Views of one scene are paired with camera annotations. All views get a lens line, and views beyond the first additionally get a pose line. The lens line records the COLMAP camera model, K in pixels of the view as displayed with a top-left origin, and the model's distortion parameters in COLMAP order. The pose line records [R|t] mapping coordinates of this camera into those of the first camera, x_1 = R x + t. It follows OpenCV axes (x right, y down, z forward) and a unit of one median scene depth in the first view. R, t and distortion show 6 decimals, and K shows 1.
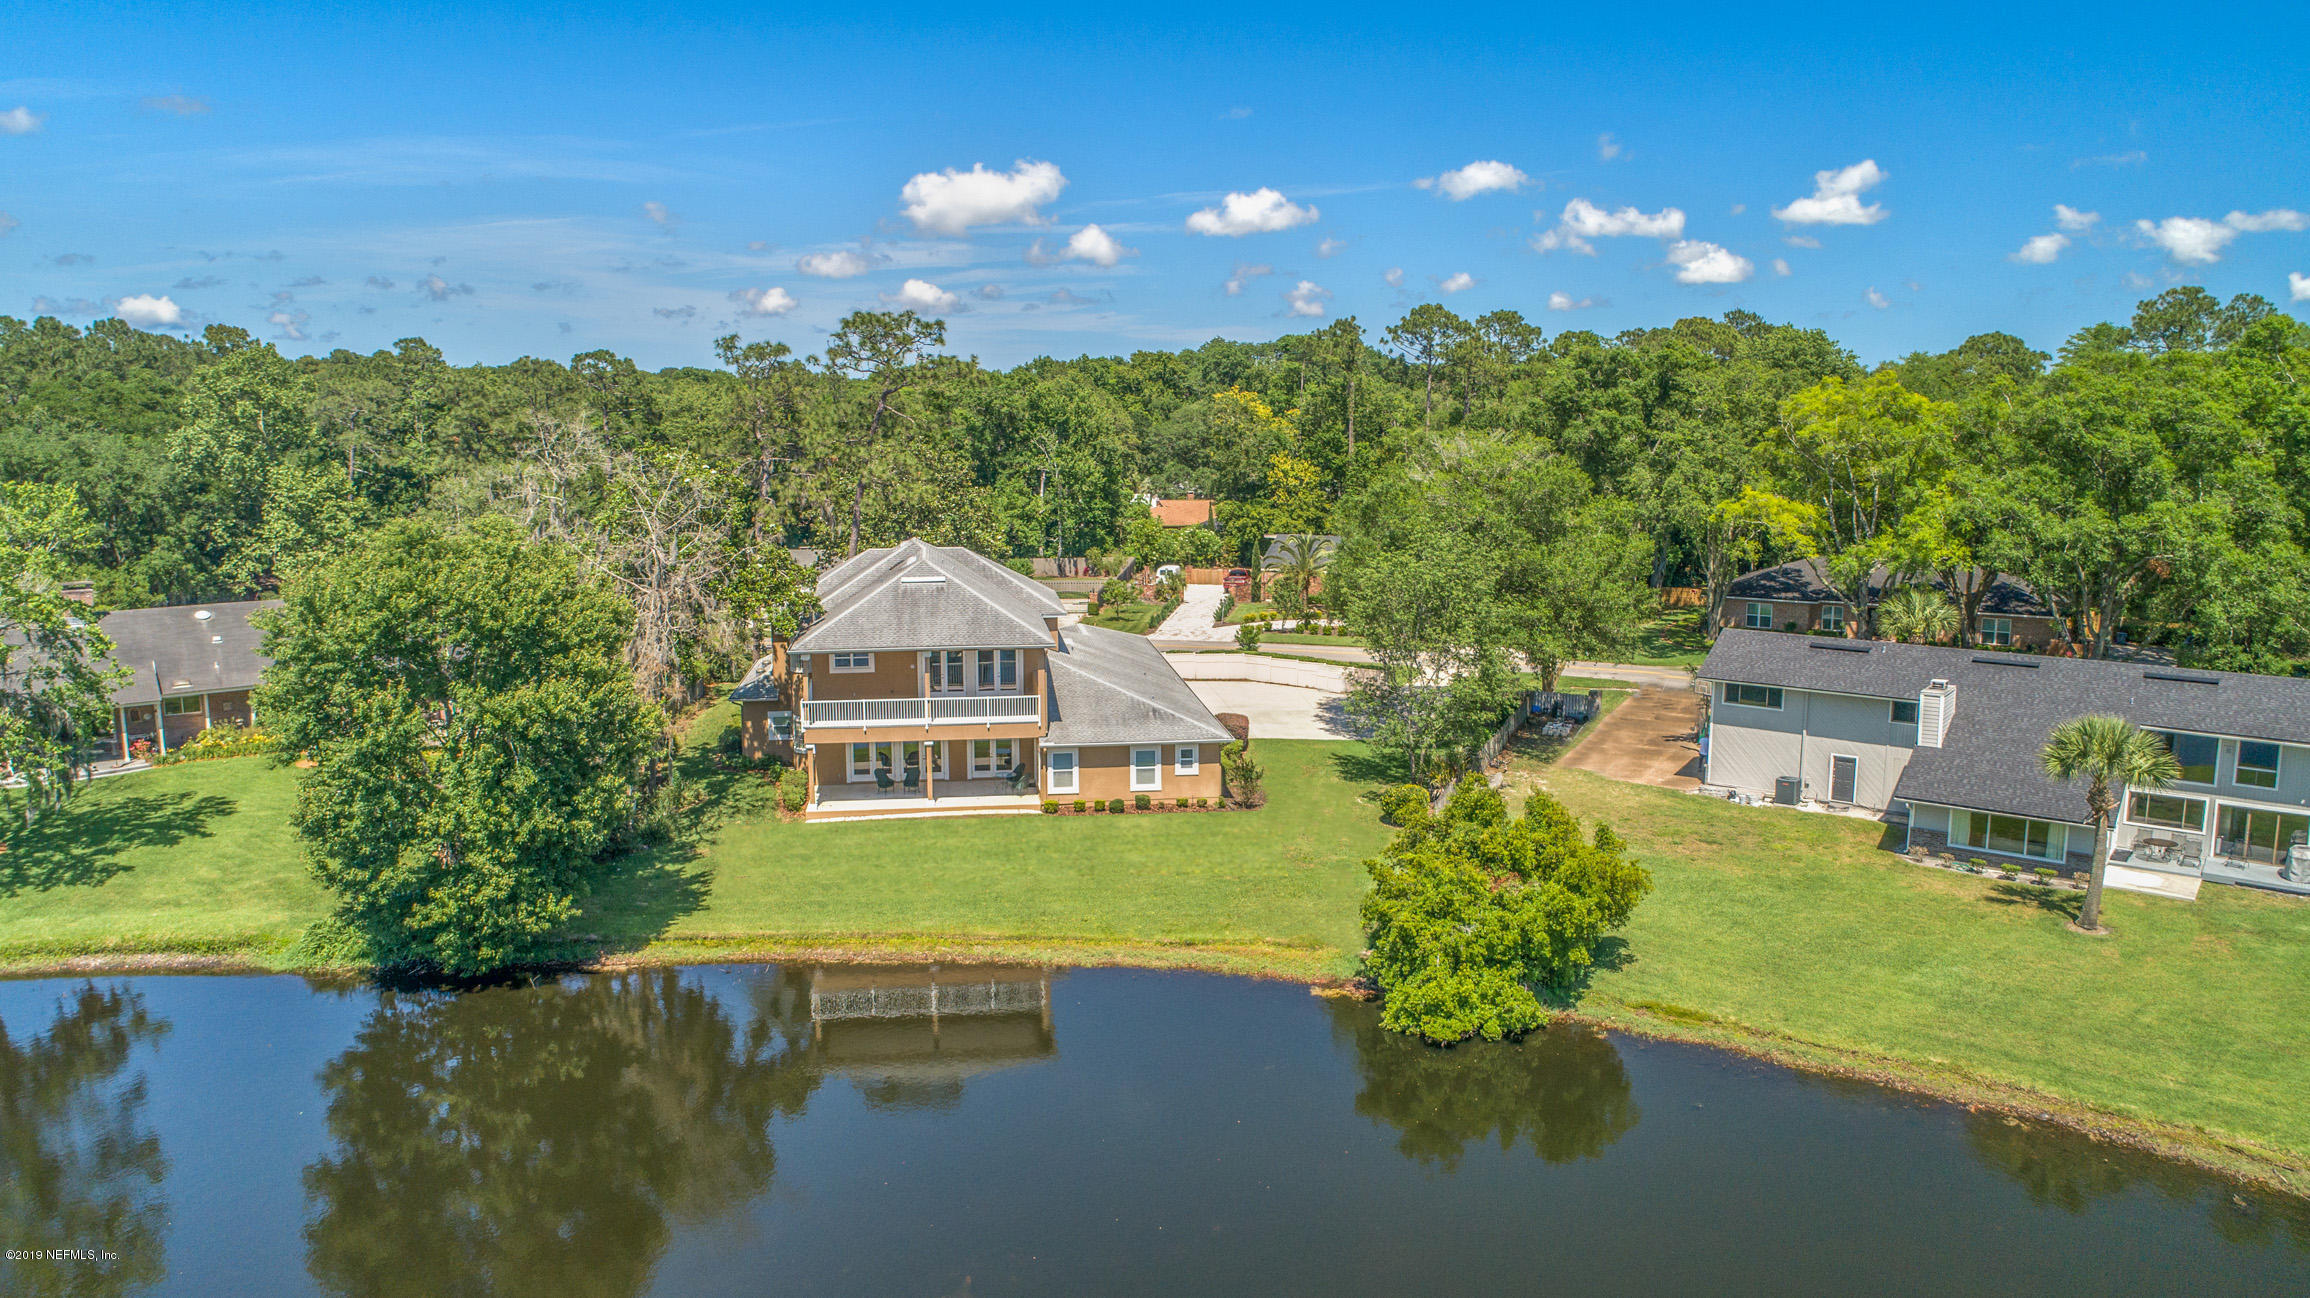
lens RADIAL K [[1605.3, 0, 1155.0], [0, 1605.3, 649.0], [0, 0, 1]] dist [-0.004397, 0.007053]
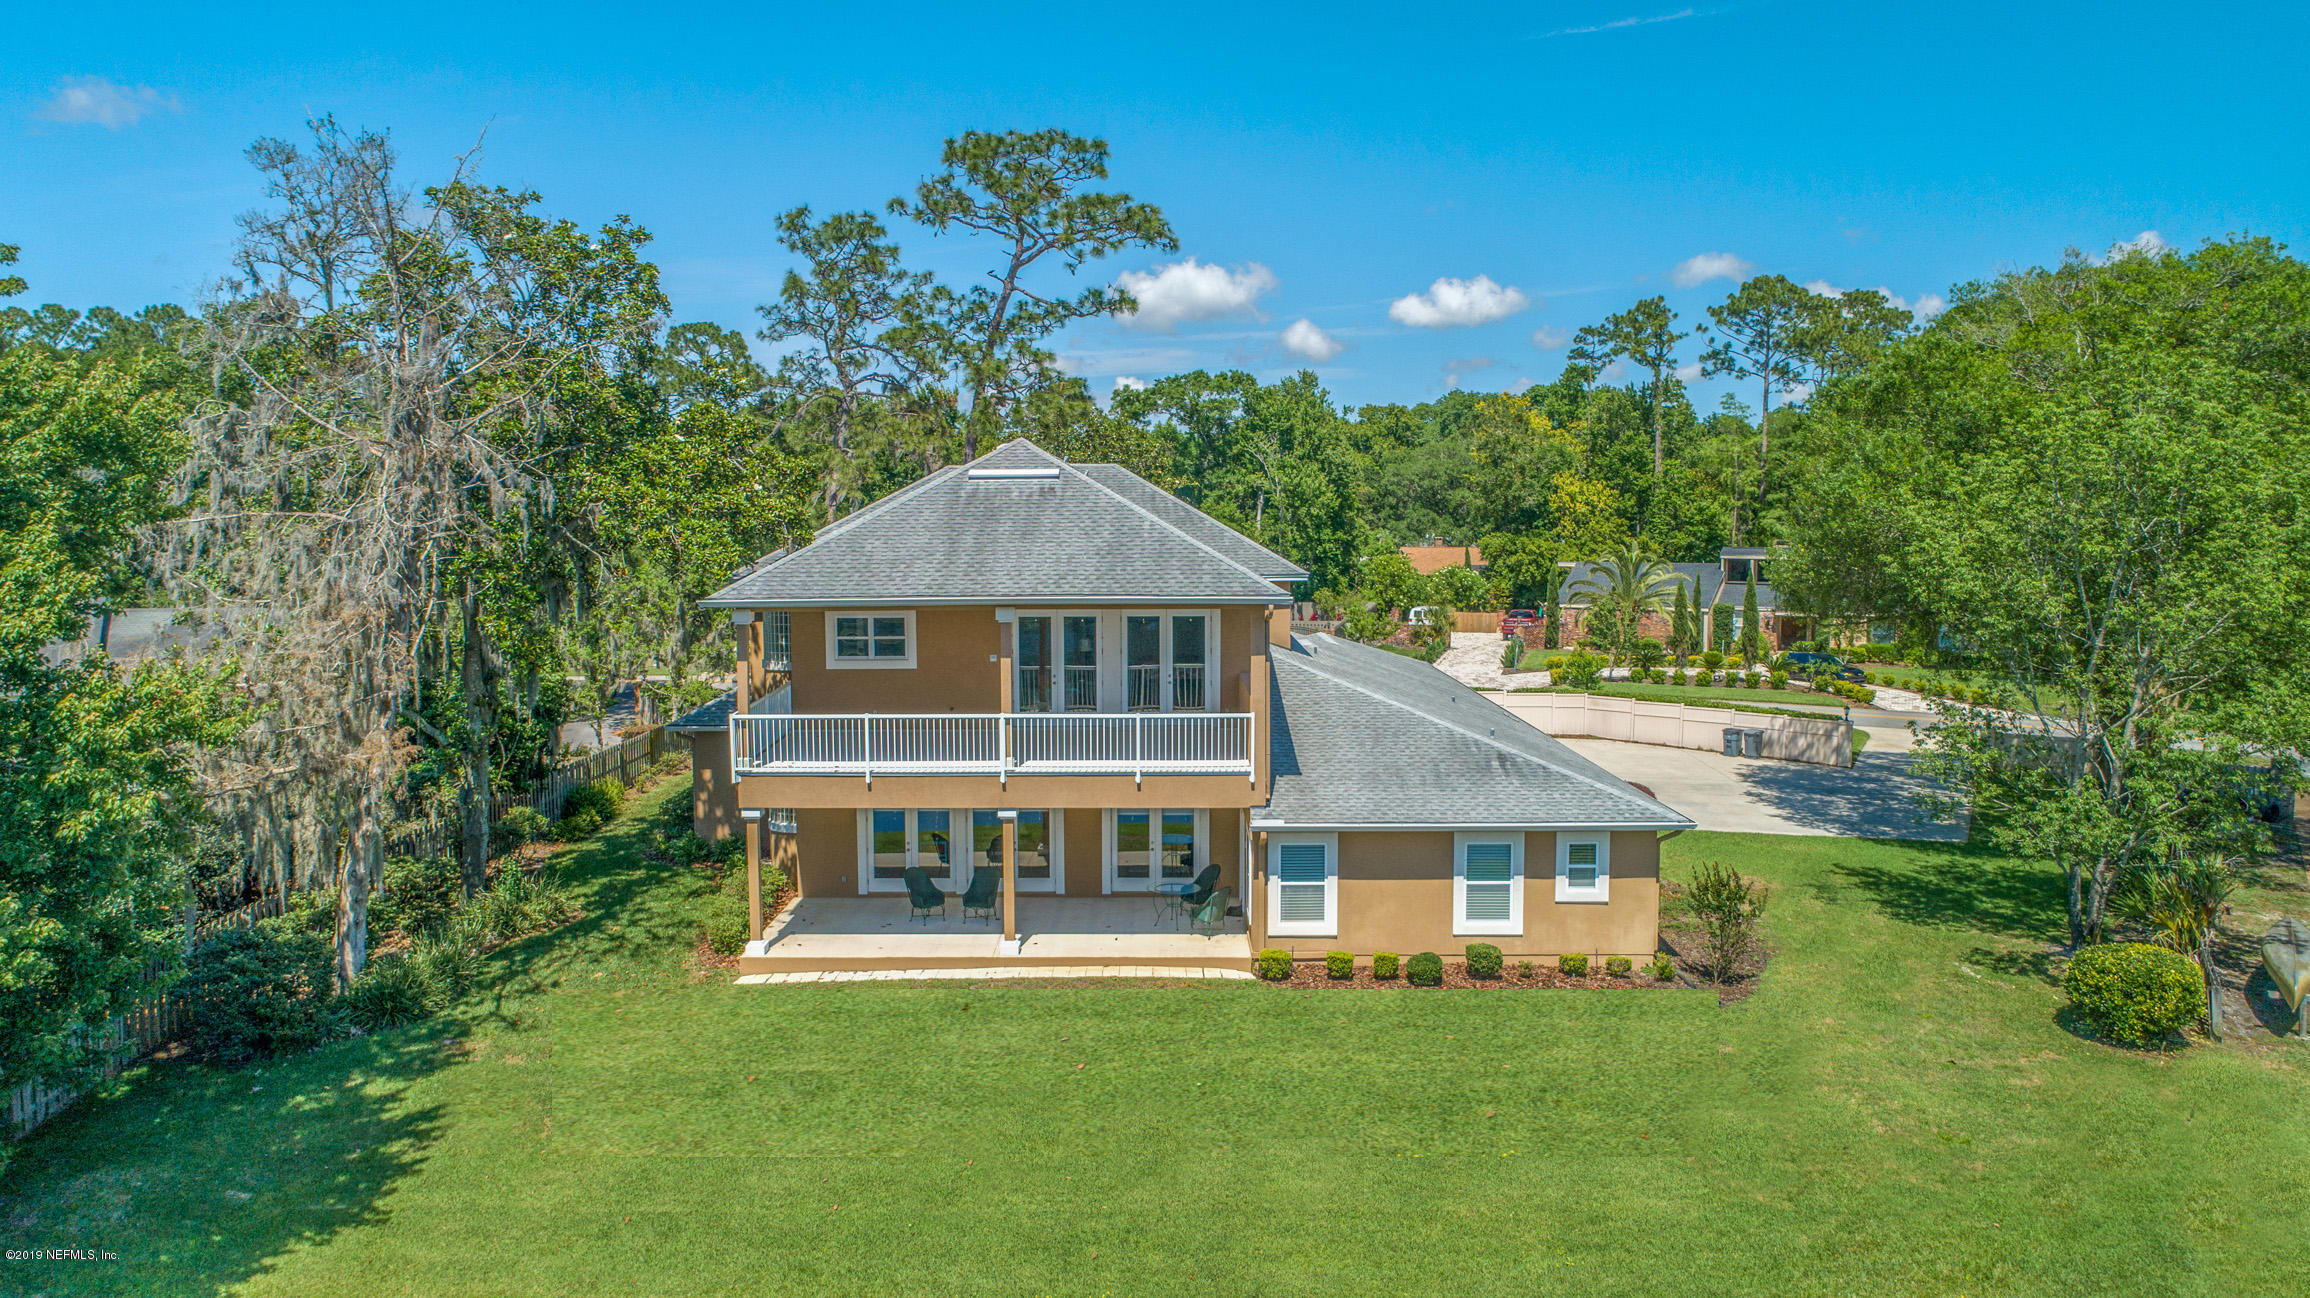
lens RADIAL K [[1582.4, 0, 1155.0], [0, 1582.4, 649.0], [0, 0, 1]] dist [-0.008291, -0.001075]
pose [[0.991018, 0.010892, -0.133288, -0.040049], [-0.019407, 0.997841, -0.062747, 0.038851], [0.132317, 0.064770, 0.989089, 0.553347]]
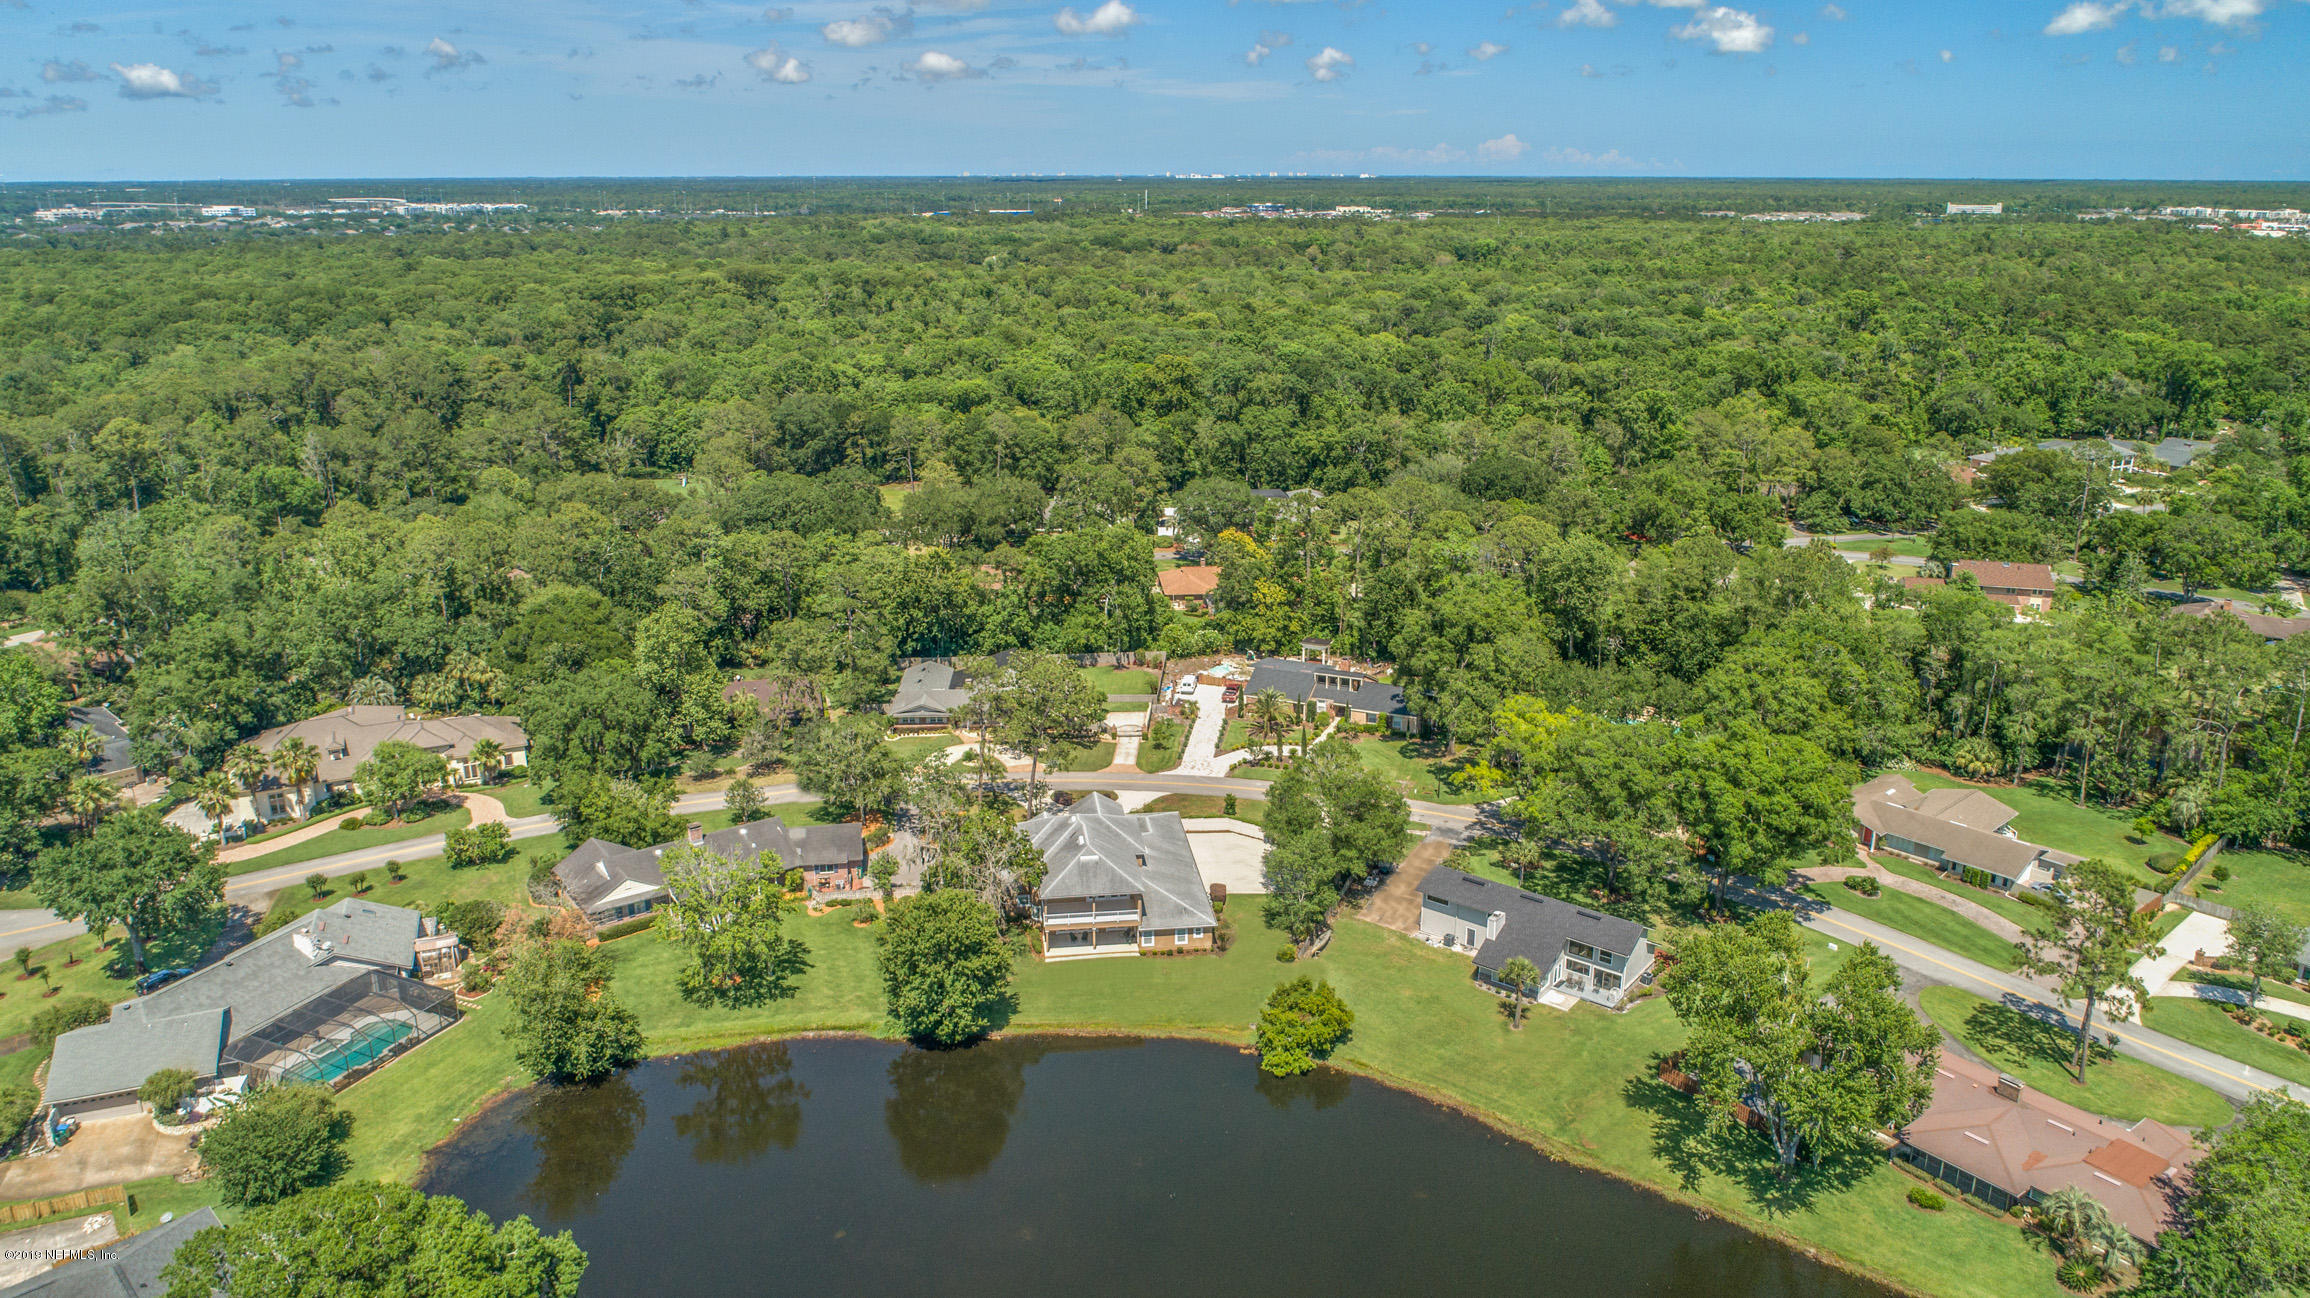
lens RADIAL K [[1684.6, 0, 1155.0], [0, 1684.6, 649.0], [0, 0, 1]] dist [-0.004884, 0.001790]
pose [[0.999971, 0.002818, -0.007021, -0.029507], [-0.001696, 0.987923, 0.154938, -0.762470], [0.007373, -0.154921, 0.987899, -1.482731]]
